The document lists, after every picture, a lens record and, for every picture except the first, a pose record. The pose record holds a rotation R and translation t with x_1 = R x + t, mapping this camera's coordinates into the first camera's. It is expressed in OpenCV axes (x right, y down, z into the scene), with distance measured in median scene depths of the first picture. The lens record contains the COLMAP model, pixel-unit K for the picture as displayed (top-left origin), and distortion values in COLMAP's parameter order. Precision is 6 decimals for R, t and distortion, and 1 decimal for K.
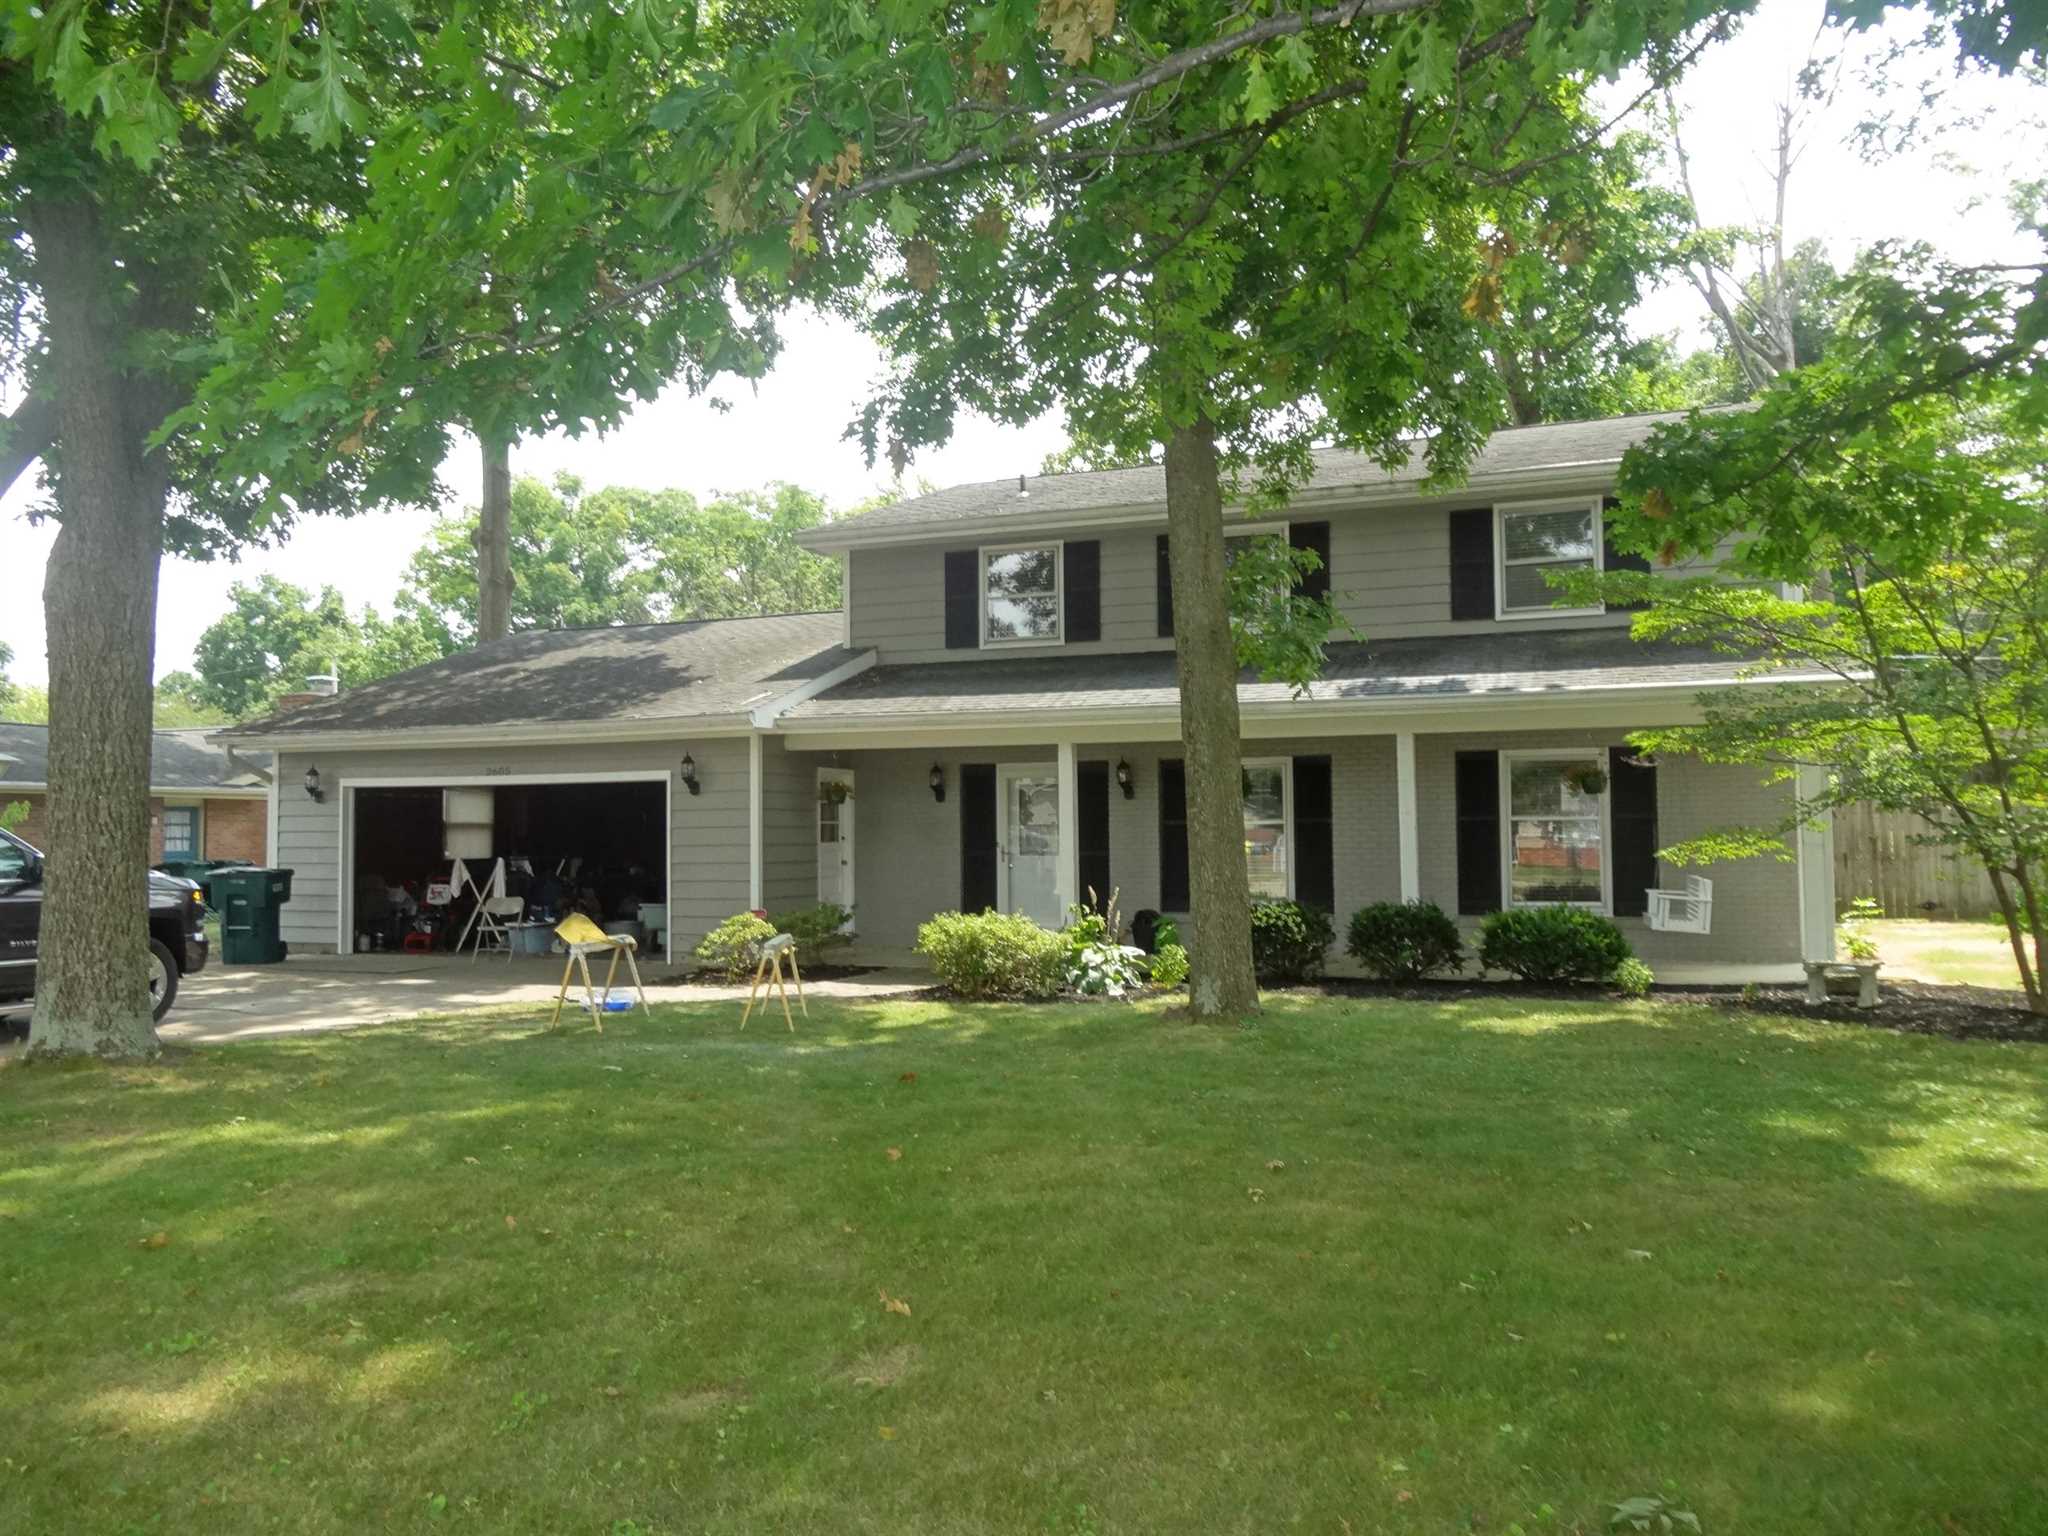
lens RADIAL K [[1498.2, 0, 1024.2], [0, 1498.2, 768.9], [0, 0, 1]] dist [-0.001458, 0.000010]
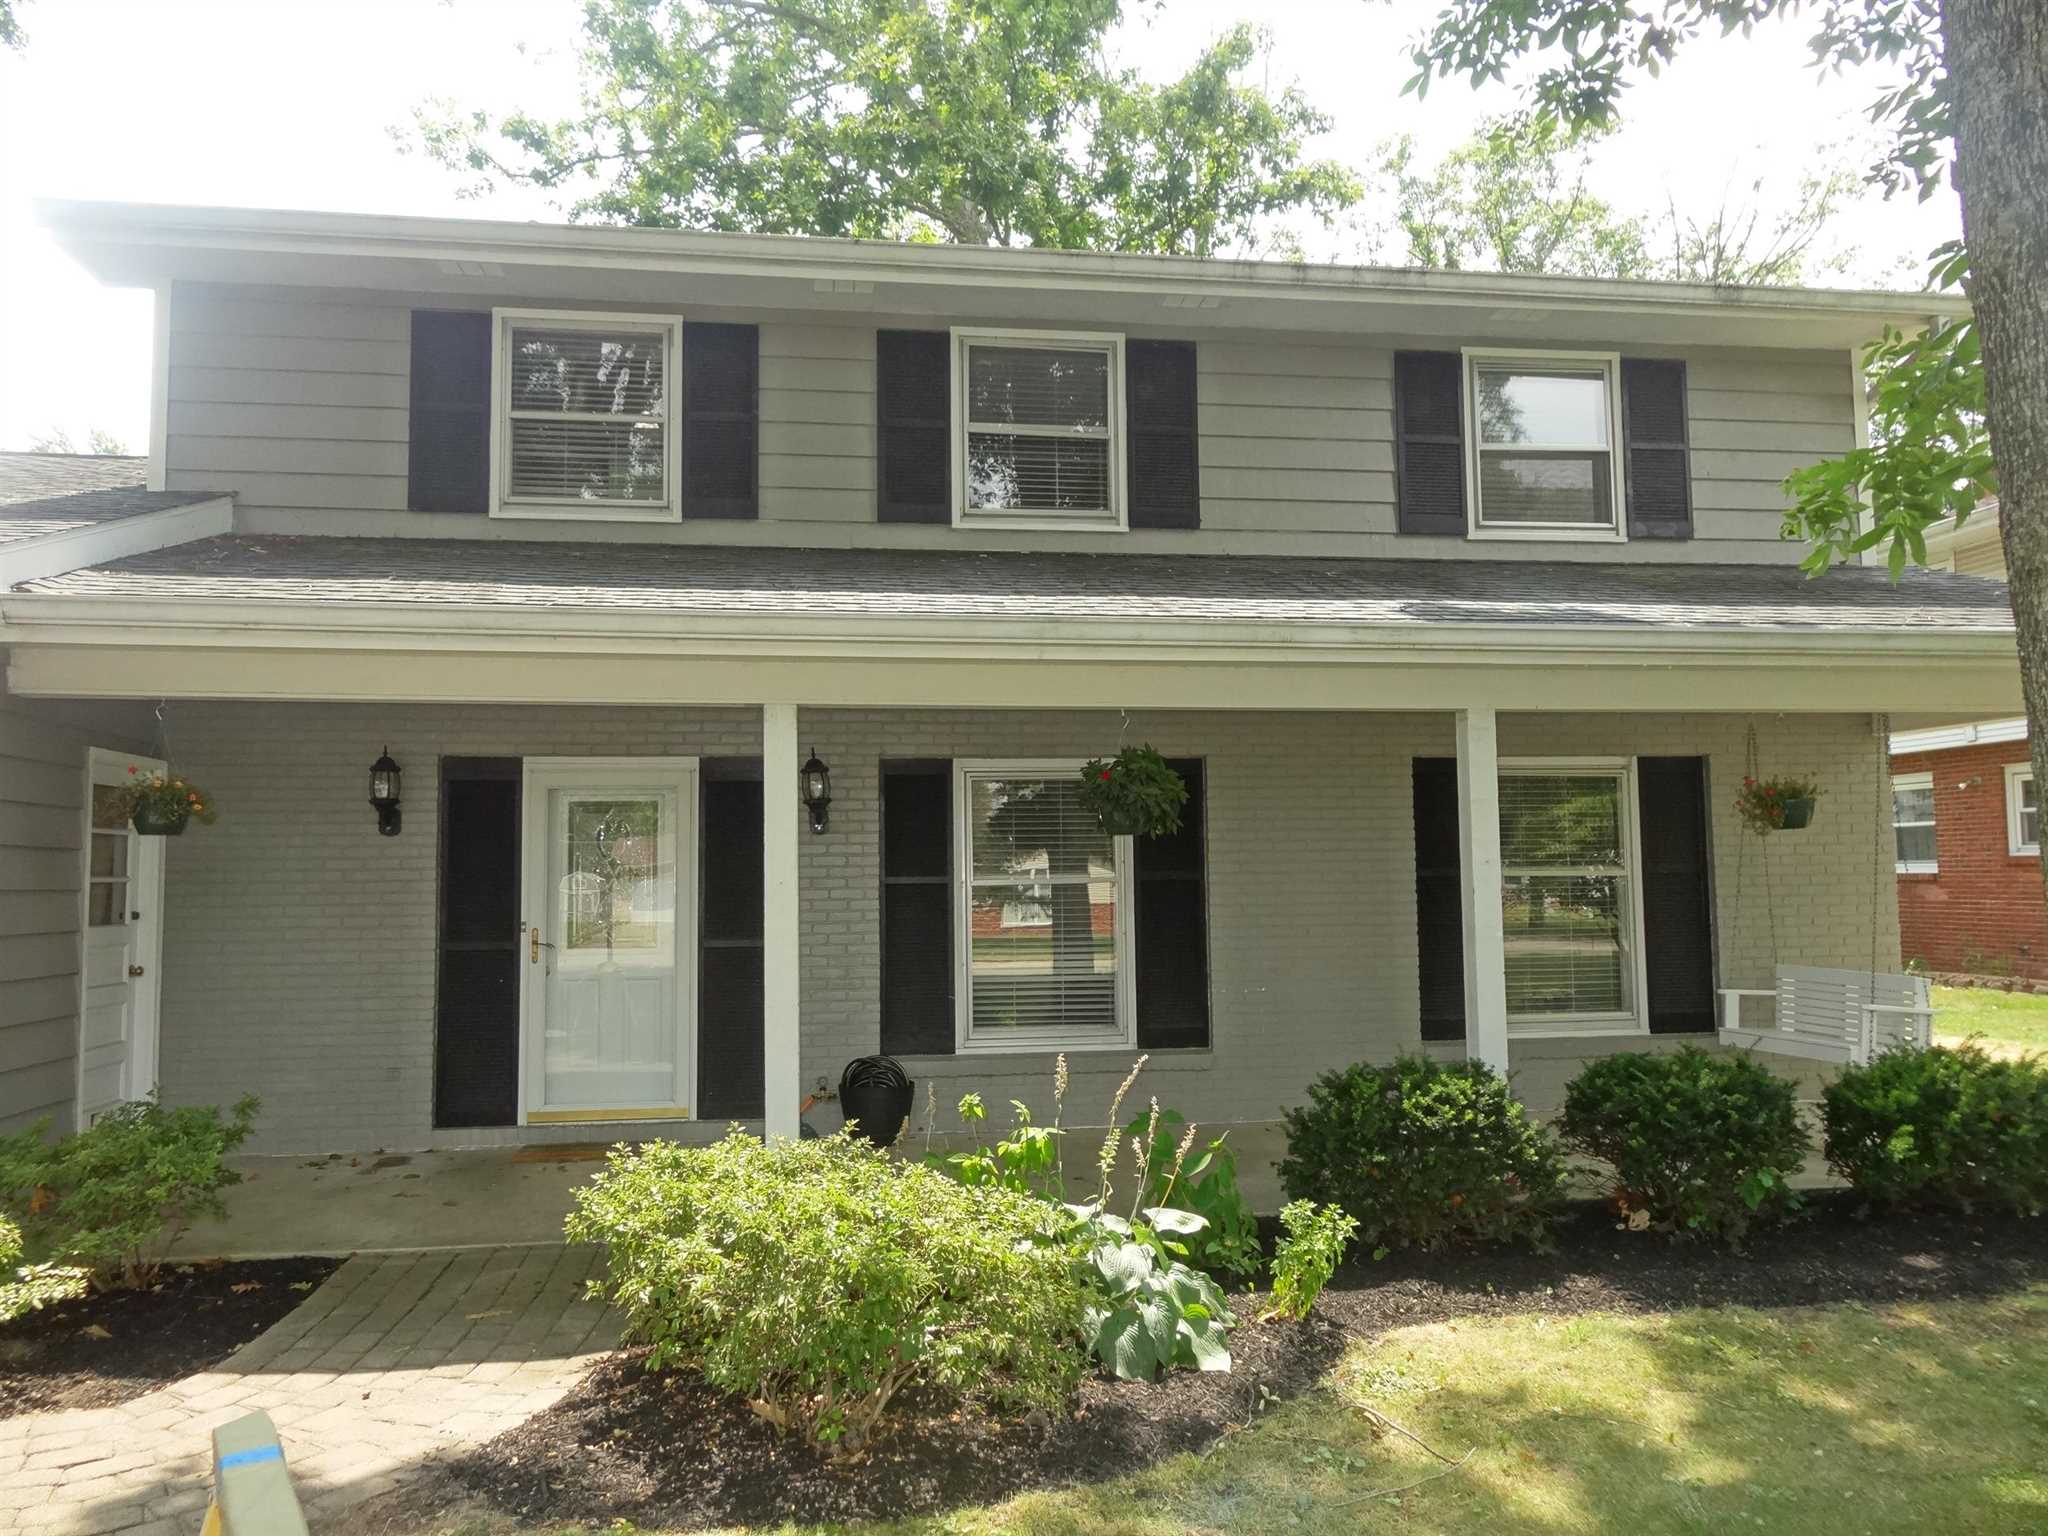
lens RADIAL K [[1503.3, 0, 1025.5], [0, 1503.3, 764.6], [0, 0, 1]] dist [-0.008410, -0.009620]
pose [[0.874559, 0.035077, 0.483649, -0.111015], [-0.018534, 0.999070, -0.038944, 0.014965], [-0.484565, 0.025095, 0.874395, 0.509939]]
